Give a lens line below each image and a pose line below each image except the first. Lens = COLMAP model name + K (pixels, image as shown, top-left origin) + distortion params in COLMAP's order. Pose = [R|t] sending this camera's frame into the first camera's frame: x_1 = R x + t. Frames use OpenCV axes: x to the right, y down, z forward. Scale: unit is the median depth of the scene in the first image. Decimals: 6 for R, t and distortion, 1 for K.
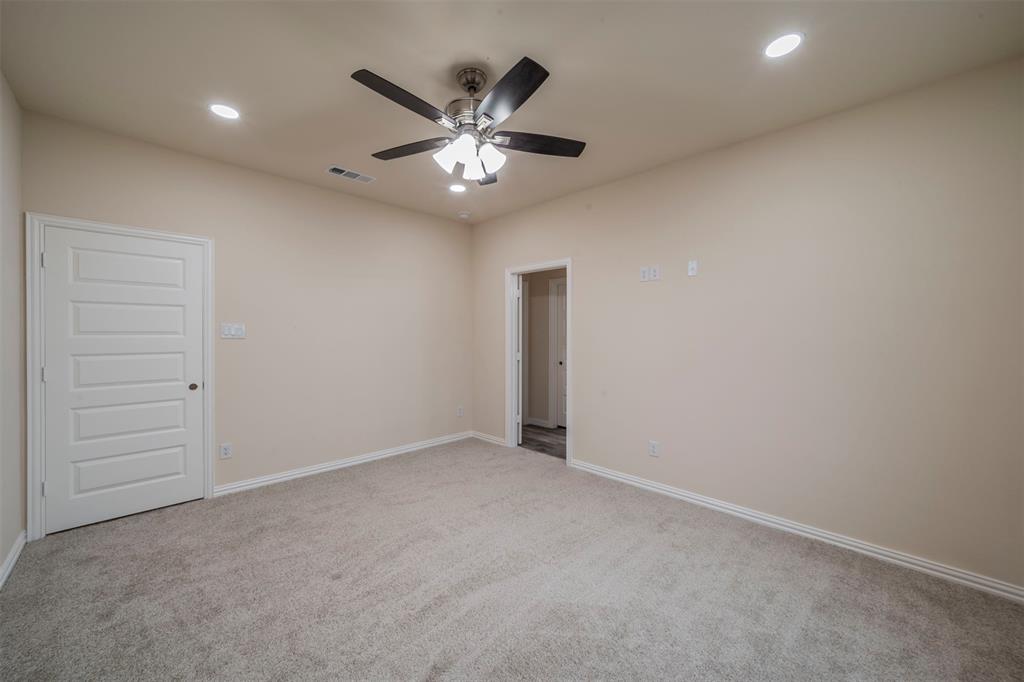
lens RADIAL K [[404.0, 0, 512.0], [0, 404.0, 341.0], [0, 0, 1]] dist [-0.027033, 0.008476]
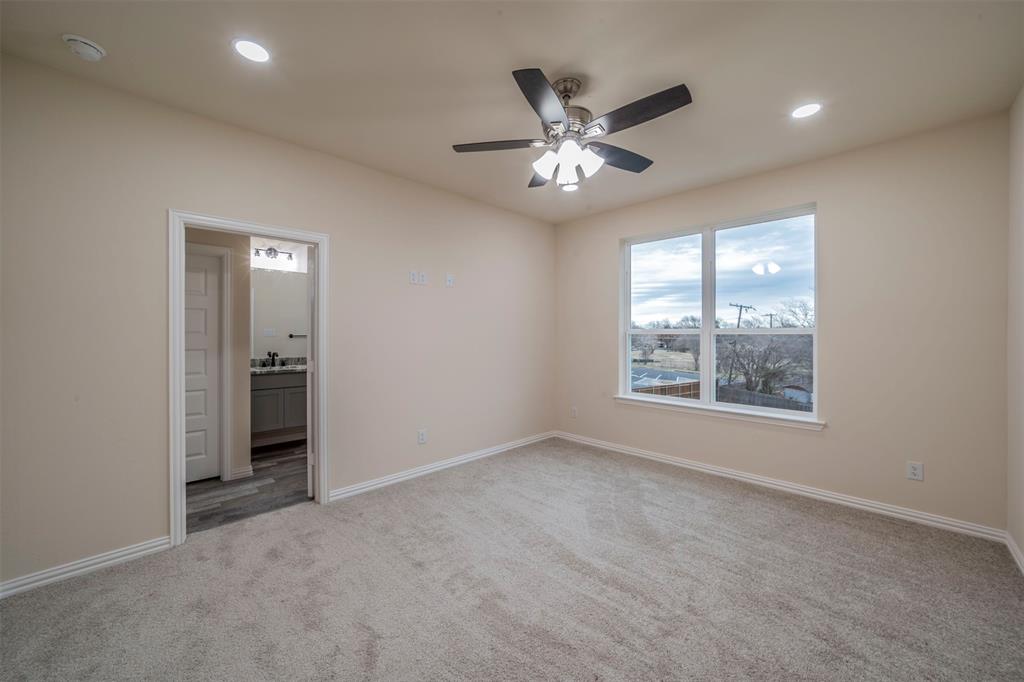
lens RADIAL K [[404.0, 0, 512.0], [0, 404.0, 341.0], [0, 0, 1]] dist [-0.027033, 0.008476]
pose [[-0.046100, -0.022474, 0.998684, -0.822500], [0.017002, 0.999584, 0.023279, -0.017887], [-0.998792, 0.018053, -0.045699, 0.864190]]
